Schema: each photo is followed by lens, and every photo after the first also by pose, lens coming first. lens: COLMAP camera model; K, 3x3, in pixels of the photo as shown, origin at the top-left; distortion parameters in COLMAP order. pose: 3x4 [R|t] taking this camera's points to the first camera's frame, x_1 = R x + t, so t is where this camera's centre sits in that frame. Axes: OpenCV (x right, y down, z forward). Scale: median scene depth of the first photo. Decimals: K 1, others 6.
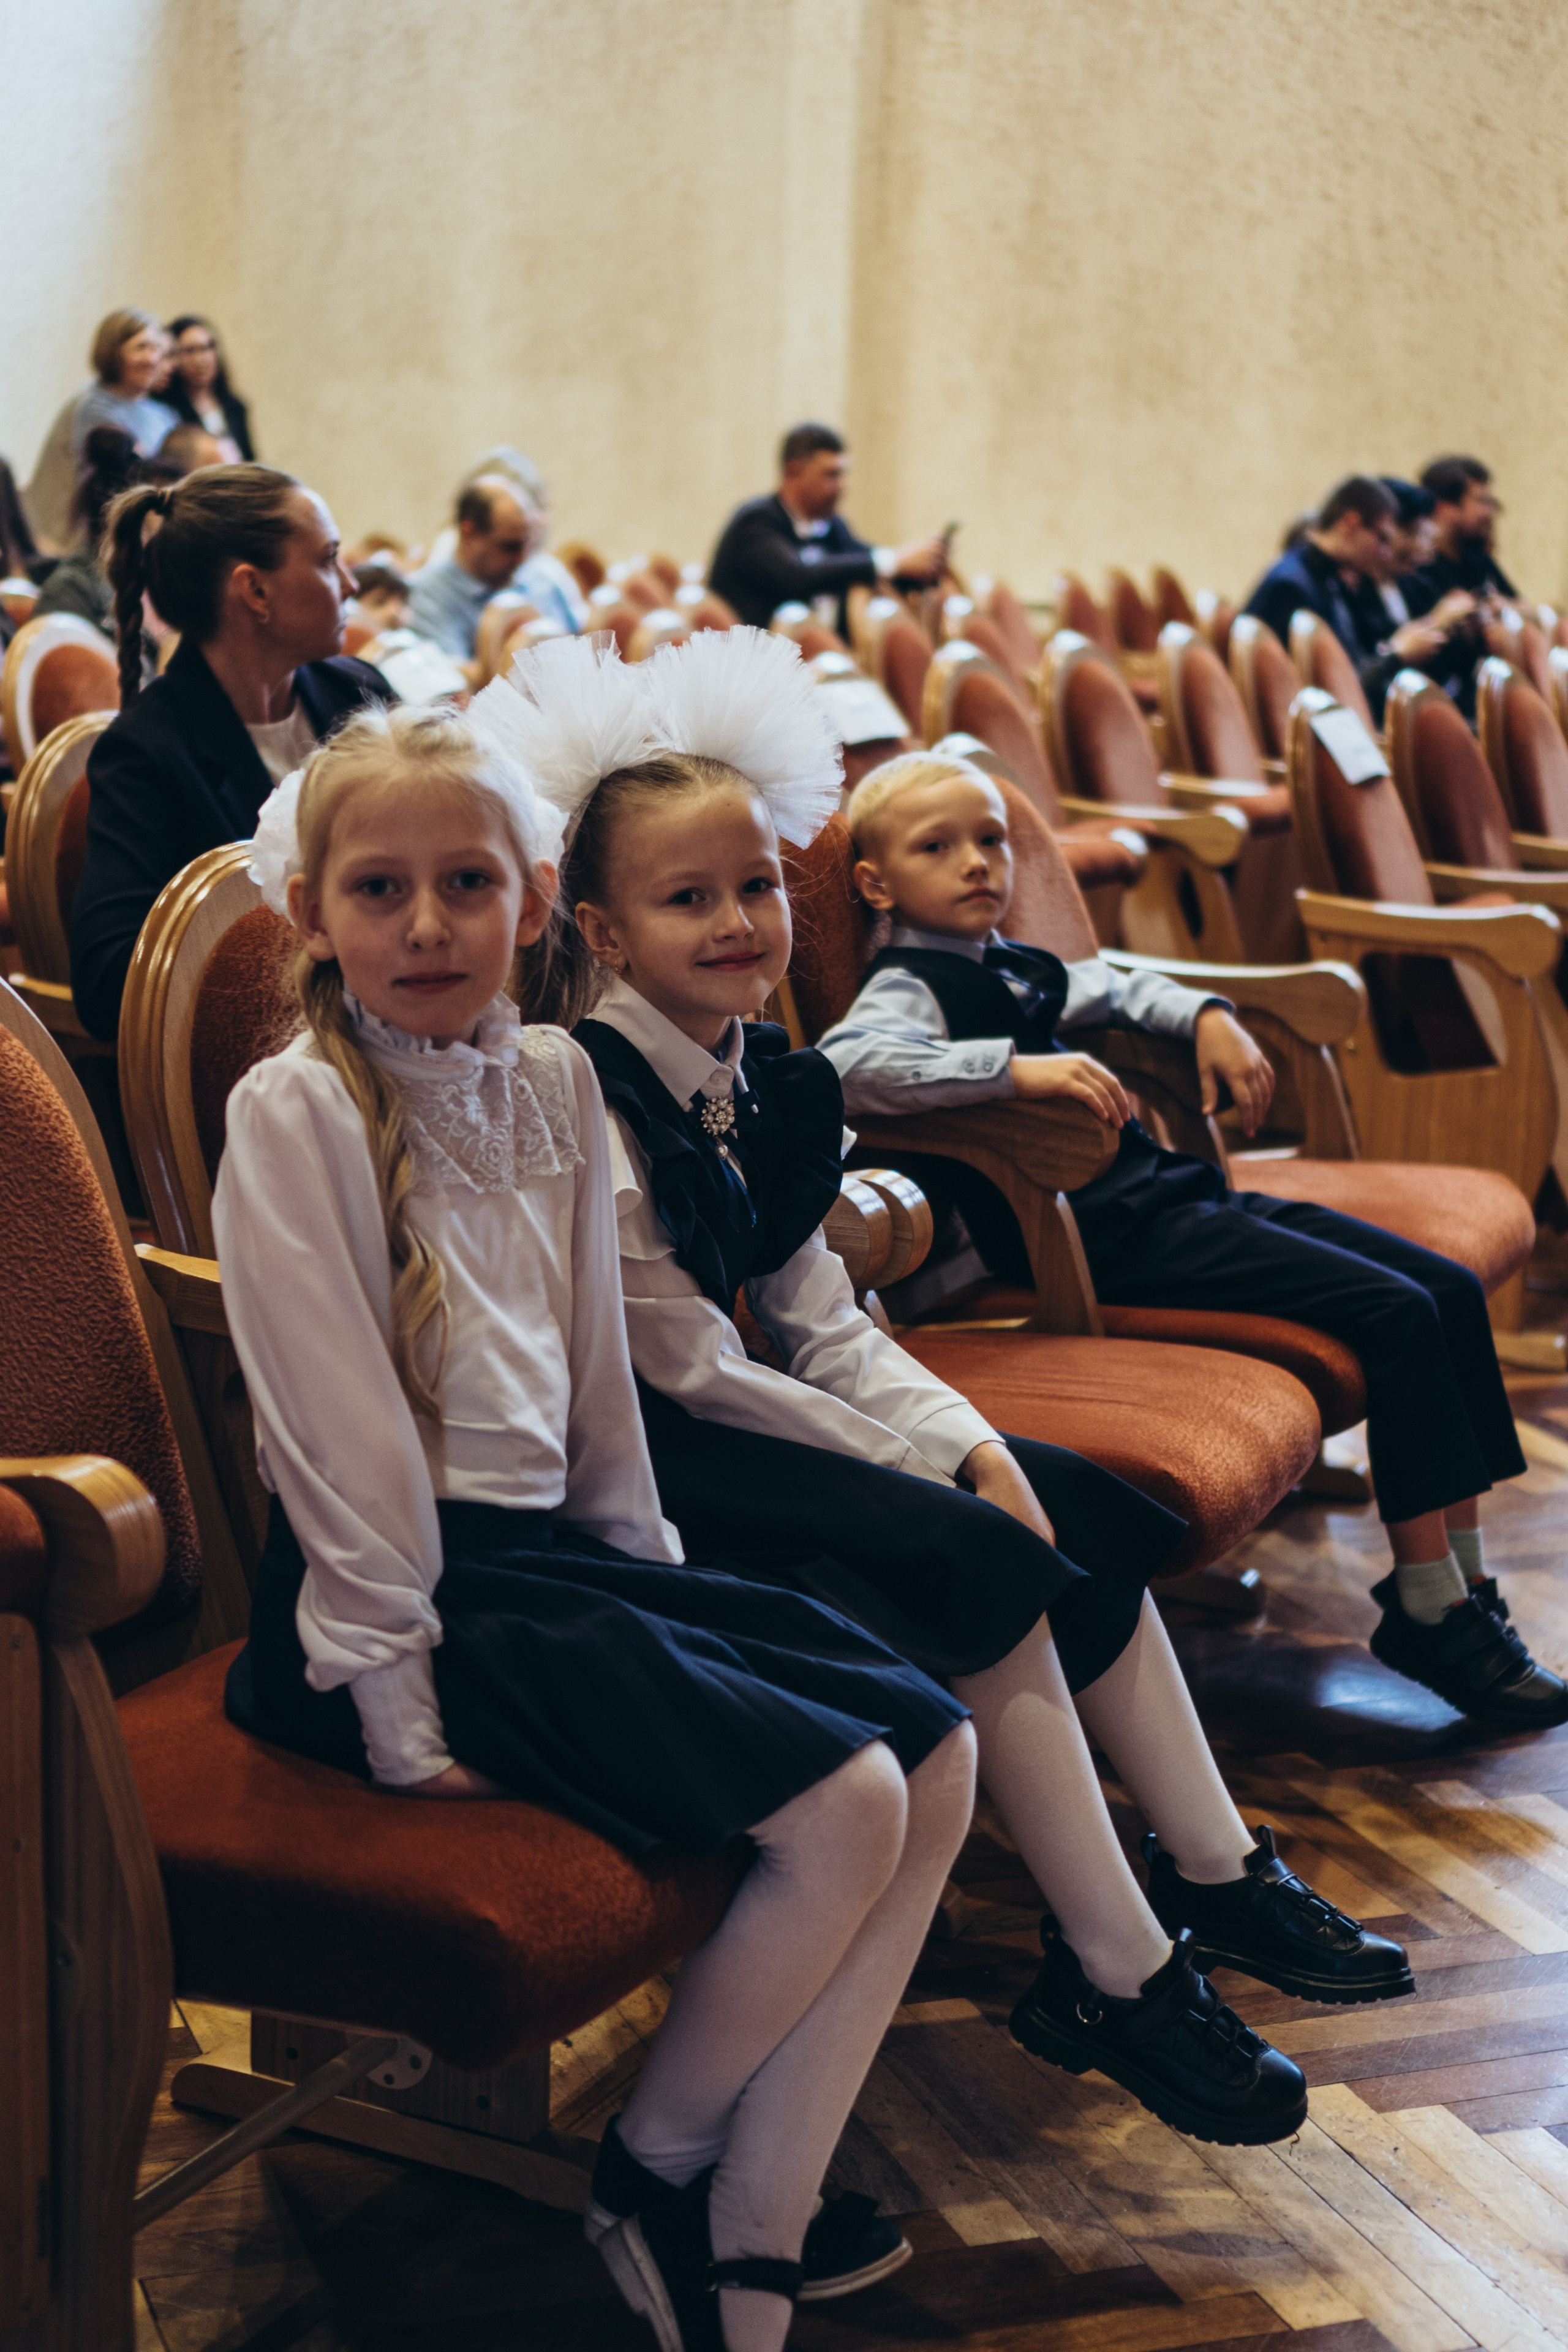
lens RADIAL K [[3446.9, 0, 783.2], [0, 3446.9, 1215.9], [0, 0, 1]] dist [0.016621, -0.261039]
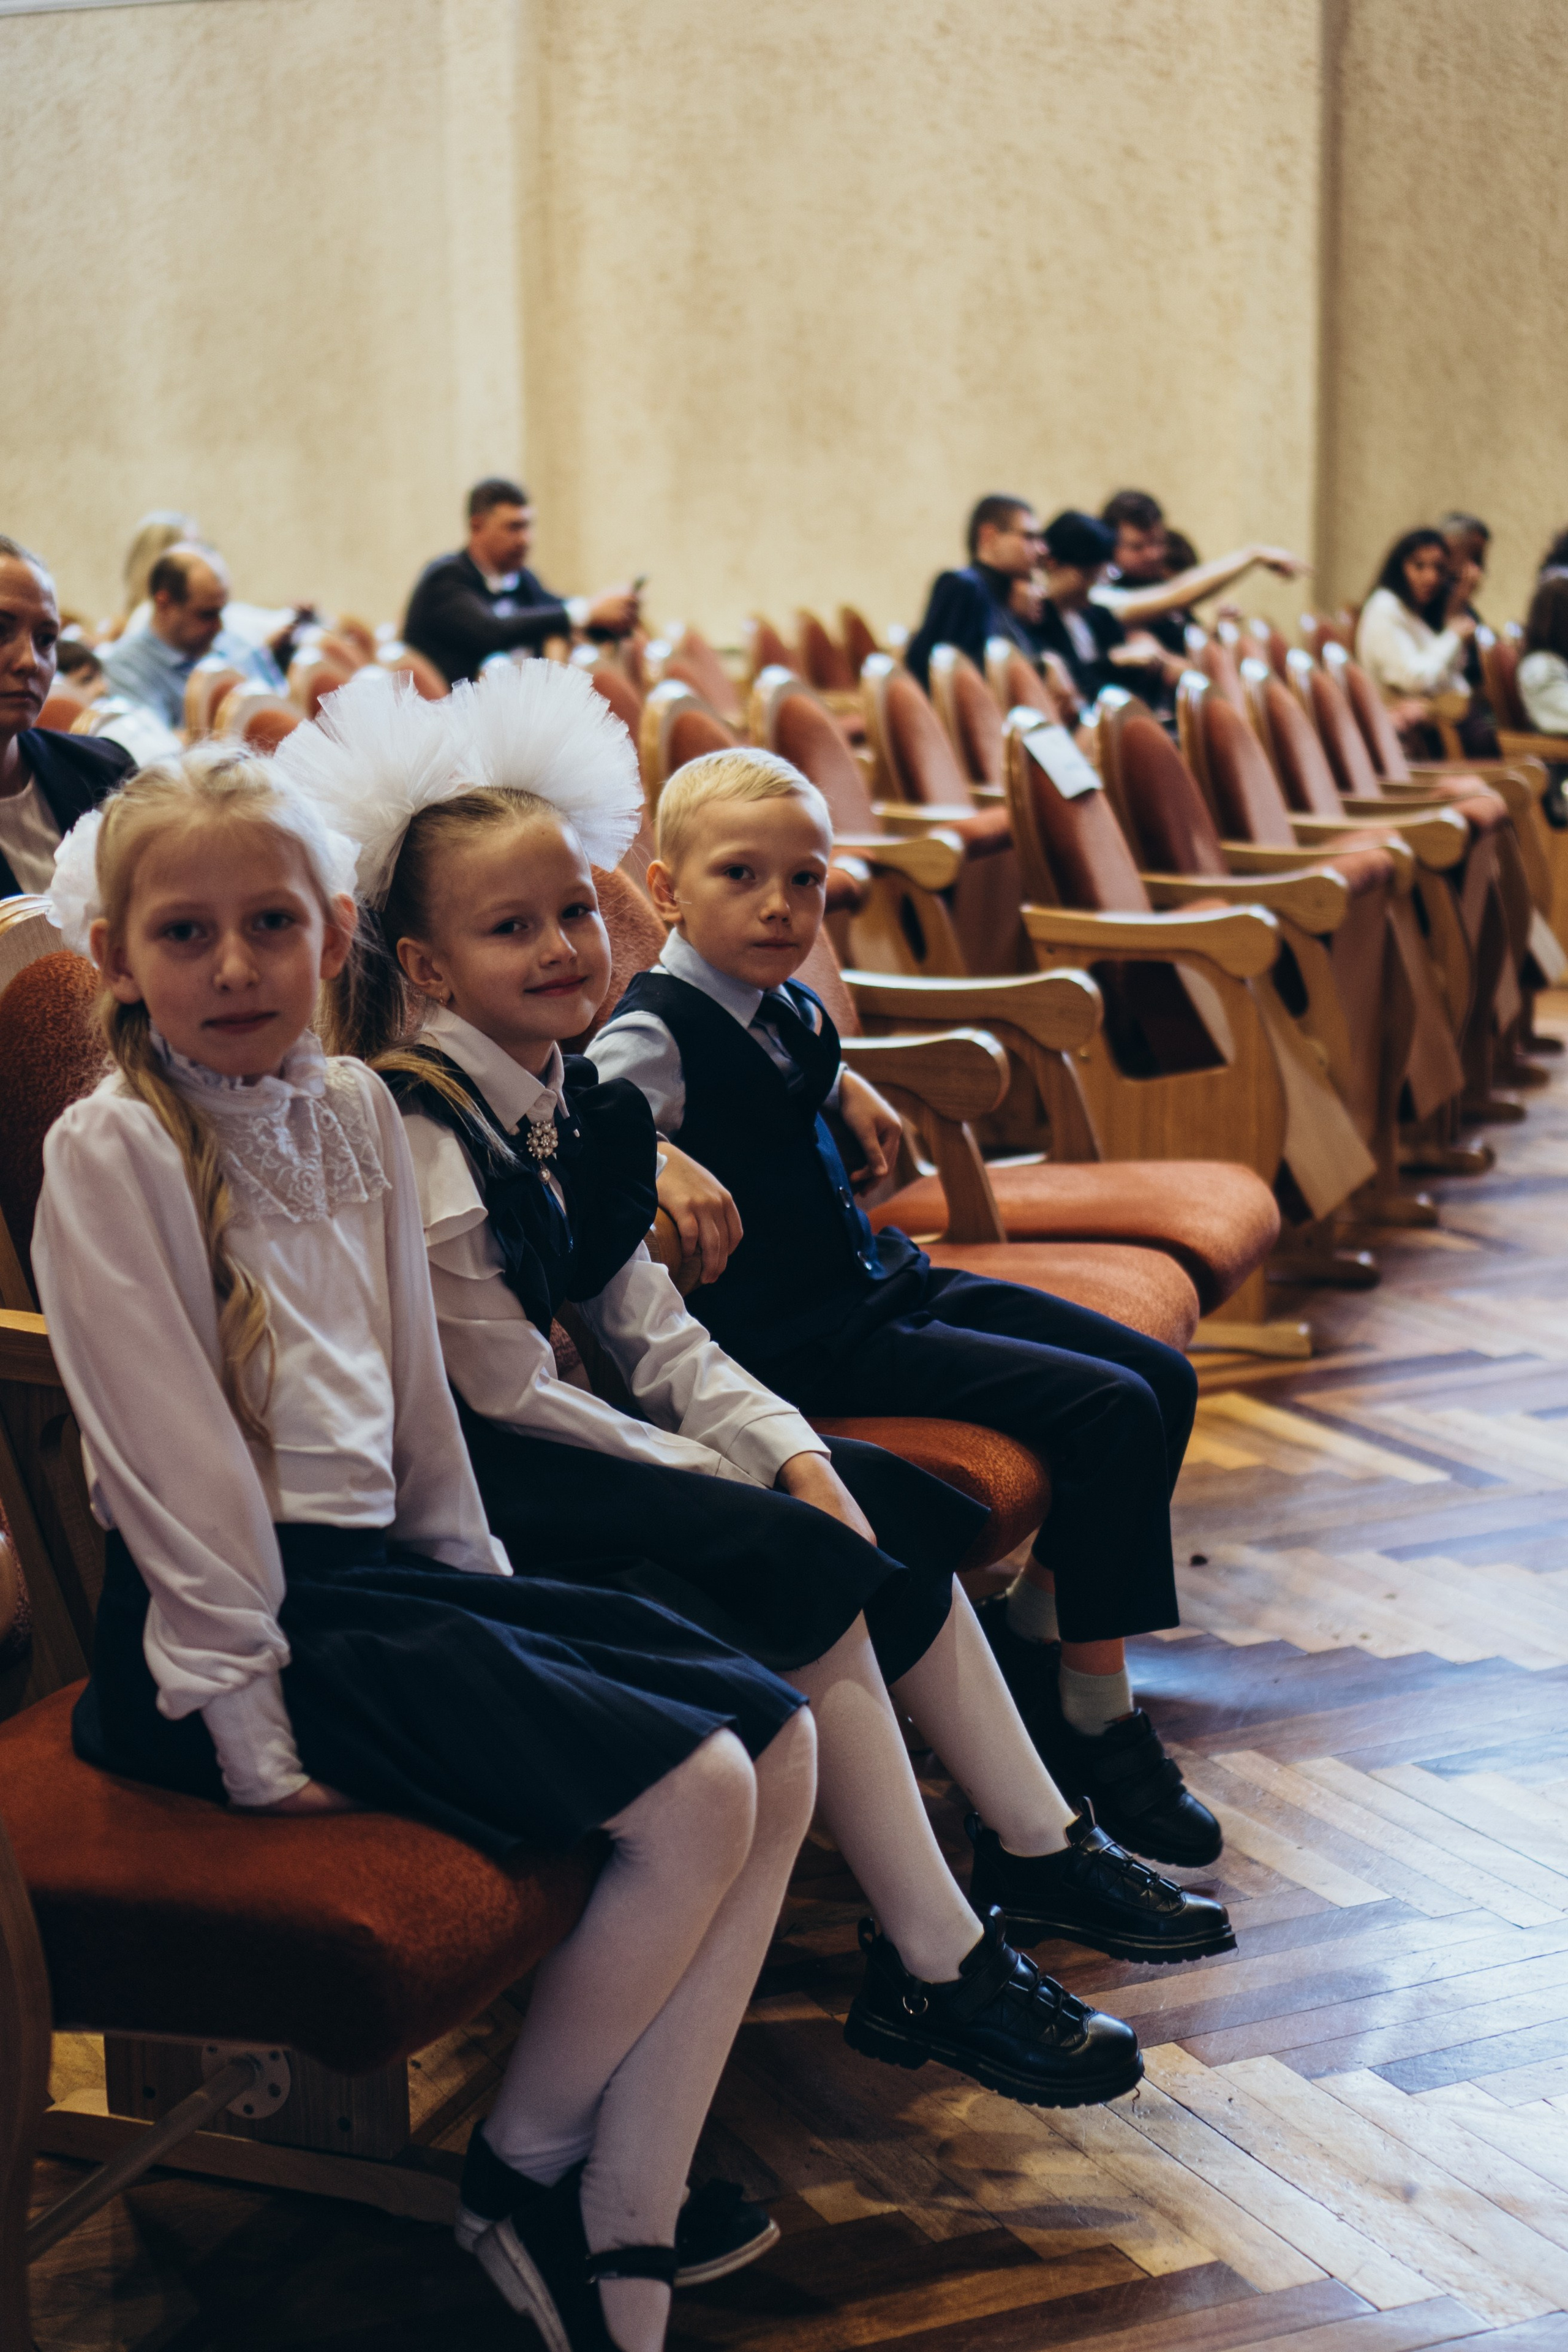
lens RADIAL K [[3454.7, 0, 752.3], [0, 3454.7, 1230.0], [0, 0, 1]] dist [-0.003336, 0.013934]
pose [[0.994976, -0.062801, 0.077966, -0.024740], [0.063797, 0.997909, -0.010357, 0.010947], [-0.077153, 0.015279, 0.996902, -0.020306]]
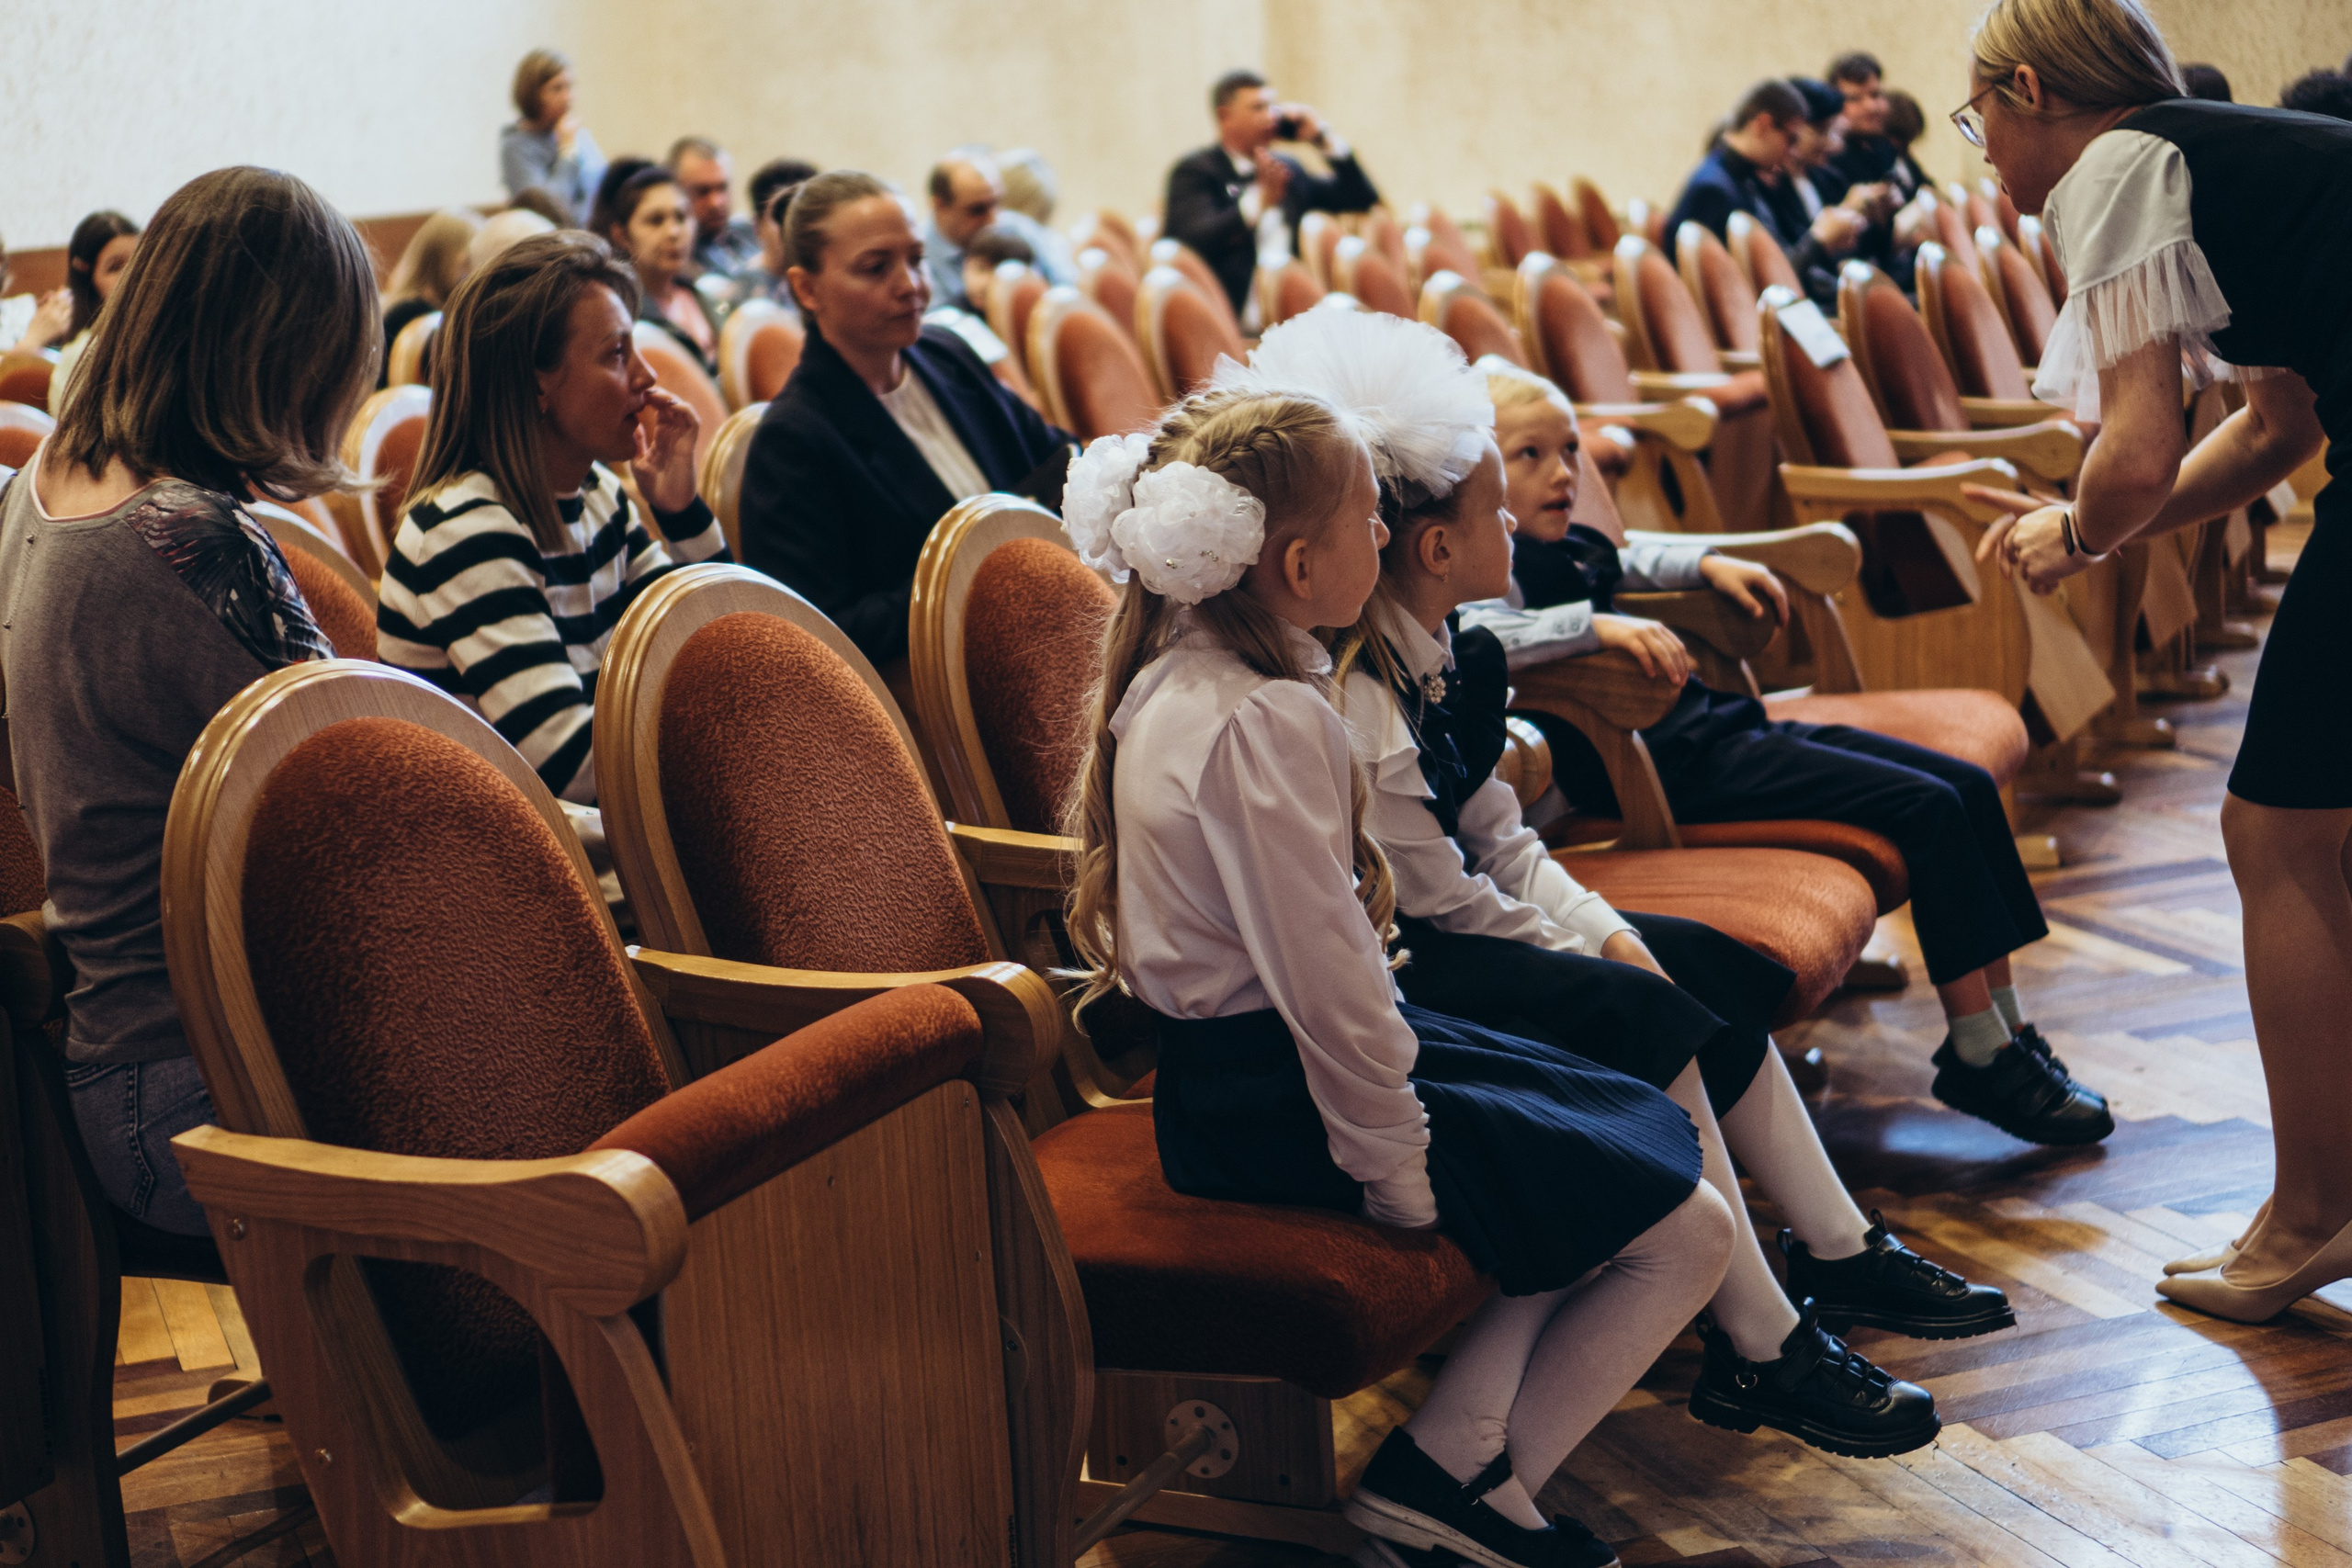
lens RADIAL K [[3525.5, 0, 1176.0], [0, 3525.5, 784.0], [0, 0, 1]] dist [0.043544, -0.132089]
pose [[0.995823, -0.091248, -0.003325, -0.080163], [0.091157, 0.995609, -0.021308, 0.024168], [0.005255, 0.020916, 0.999767, -0.230976]]
